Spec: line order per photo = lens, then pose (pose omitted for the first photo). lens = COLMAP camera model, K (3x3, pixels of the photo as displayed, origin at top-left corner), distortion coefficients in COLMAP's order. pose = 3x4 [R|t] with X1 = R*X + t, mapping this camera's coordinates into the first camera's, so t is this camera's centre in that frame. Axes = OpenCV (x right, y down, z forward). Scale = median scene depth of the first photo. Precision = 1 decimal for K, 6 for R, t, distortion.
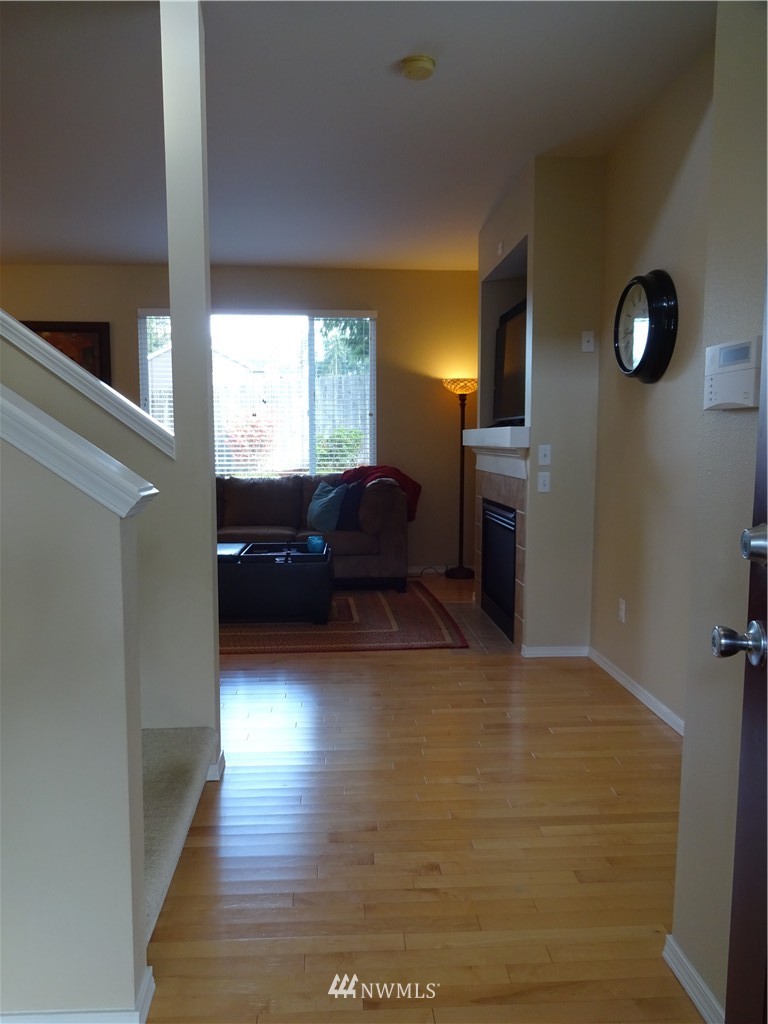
lens RADIAL K [[757.8, 0, 384.0], [0, 757.8, 512.0], [0, 0, 1]] dist [-0.000769, -0.000130]
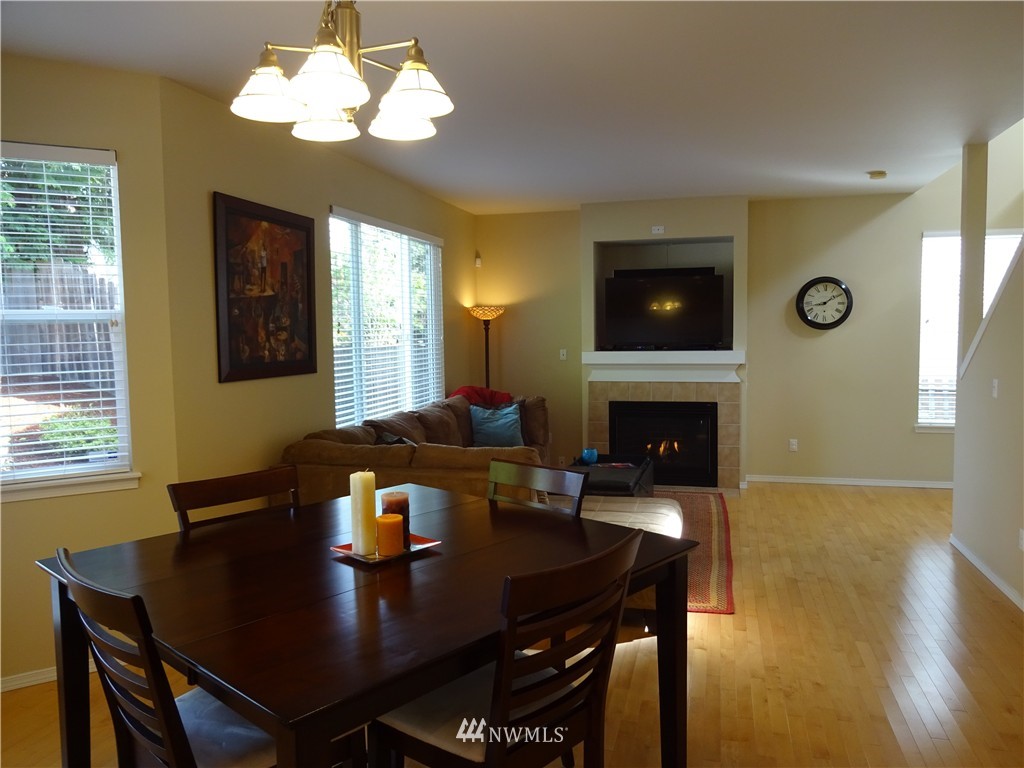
lens RADIAL K [[757.8, 0, 519.0], [0, 757.8, 385.5], [0, 0, 1]] dist [-0.000769, -0.000130]
pose [[0.320436, -0.075423, 0.944263, -0.989609], [0.102422, 0.993740, 0.044618, -0.102813], [-0.941717, 0.082416, 0.326155, 0.585706]]
